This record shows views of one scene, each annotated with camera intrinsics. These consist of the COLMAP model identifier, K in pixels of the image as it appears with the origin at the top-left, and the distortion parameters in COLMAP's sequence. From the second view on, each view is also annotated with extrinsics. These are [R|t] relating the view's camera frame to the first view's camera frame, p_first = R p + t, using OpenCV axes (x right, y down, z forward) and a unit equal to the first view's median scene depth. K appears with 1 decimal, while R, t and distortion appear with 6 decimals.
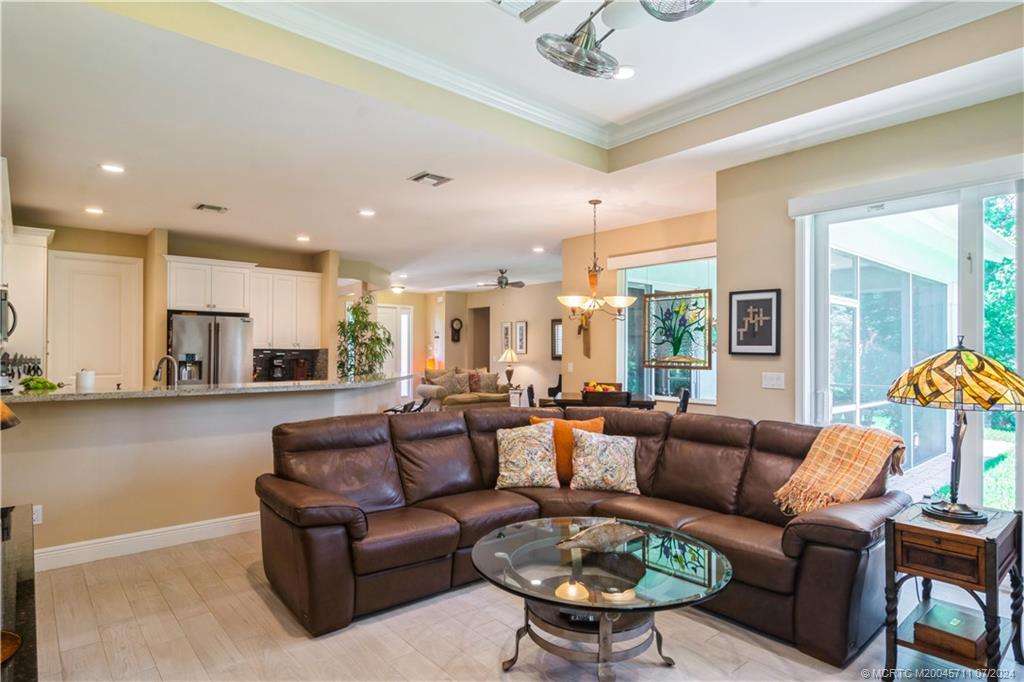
lens RADIAL K [[578.7, 0, 503.9], [0, 578.7, 343.3], [0, 0, 1]] dist [-0.004314, 0.000918]
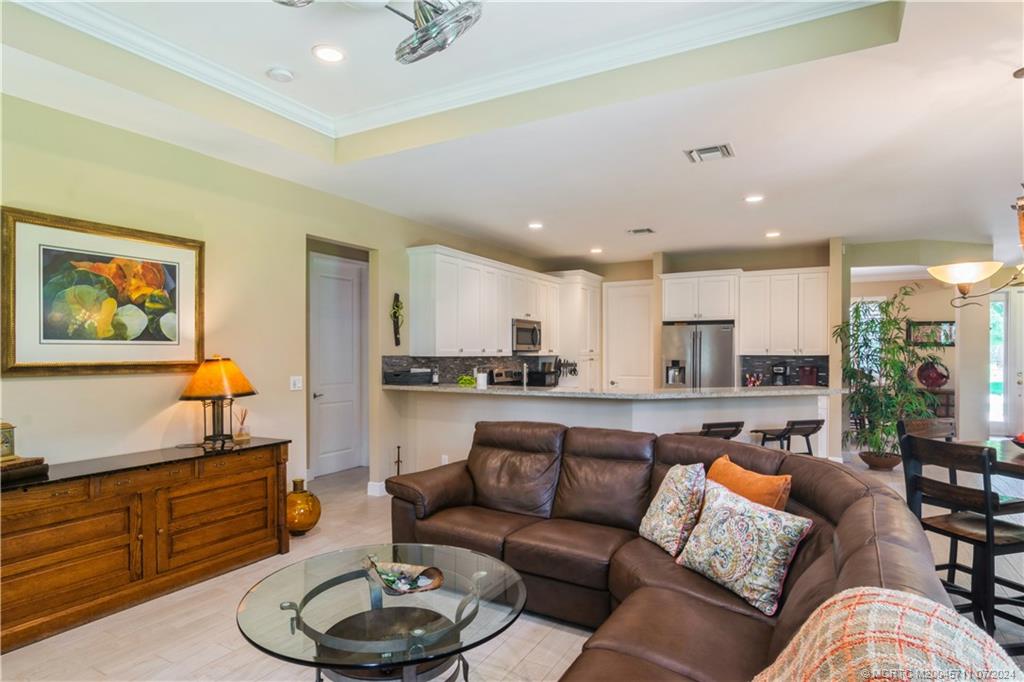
lens RADIAL K [[578.7, 0, 505.2], [0, 578.7, 348.9], [0, 0, 1]] dist [-0.004314, 0.000918]
pose [[0.331949, -0.009317, -0.943251, 0.397906], [0.015138, 0.999875, -0.004549, -0.003593], [0.943176, -0.012769, 0.332049, 0.322665]]
